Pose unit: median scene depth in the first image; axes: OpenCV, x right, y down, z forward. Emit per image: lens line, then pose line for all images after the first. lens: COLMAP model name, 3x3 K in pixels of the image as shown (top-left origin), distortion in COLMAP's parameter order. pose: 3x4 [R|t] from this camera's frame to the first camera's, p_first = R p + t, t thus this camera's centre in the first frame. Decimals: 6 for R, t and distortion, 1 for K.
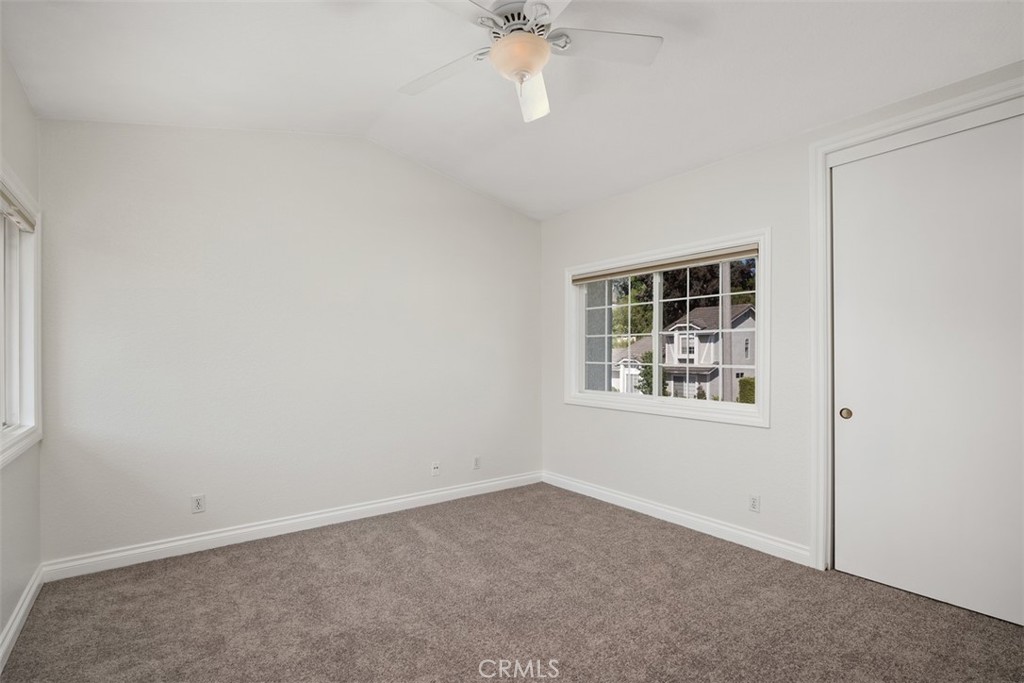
lens RADIAL K [[485.4, 0, 515.5], [0, 485.4, 357.8], [0, 0, 1]] dist [0.000035, 0.000269]
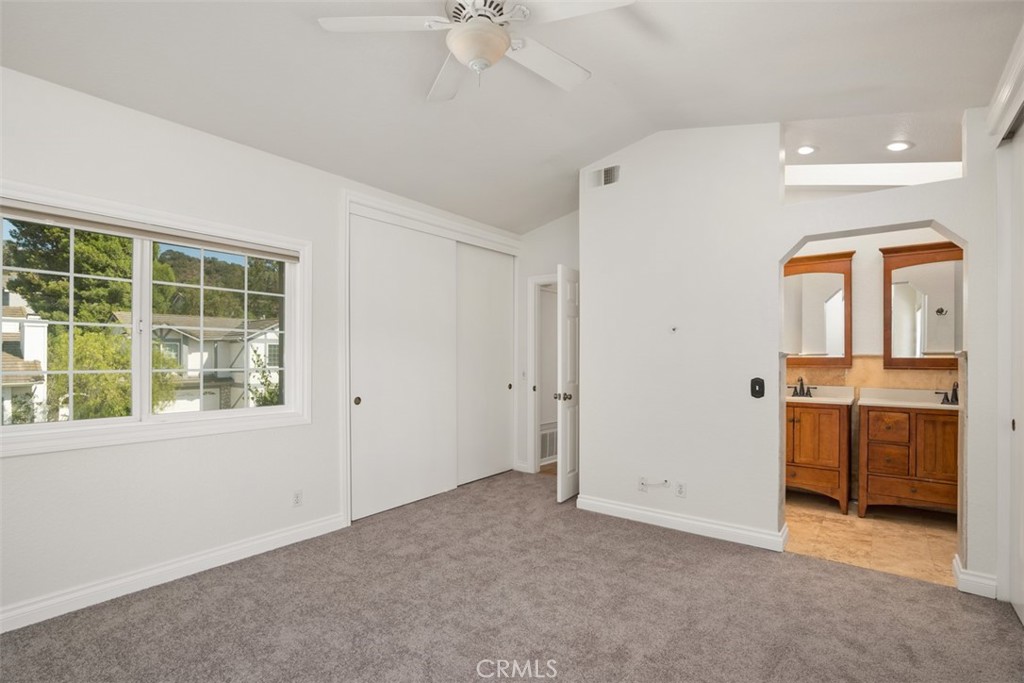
lens RADIAL K [[485.4, 0, 515.5], [0, 485.4, 357.8], [0, 0, 1]] dist [0.000035, 0.000269]
pose [[-0.277922, -0.004832, 0.960592, -0.343247], [-0.000072, 0.999987, 0.005009, -0.005437], [-0.960604, 0.001323, -0.277918, 0.439225]]
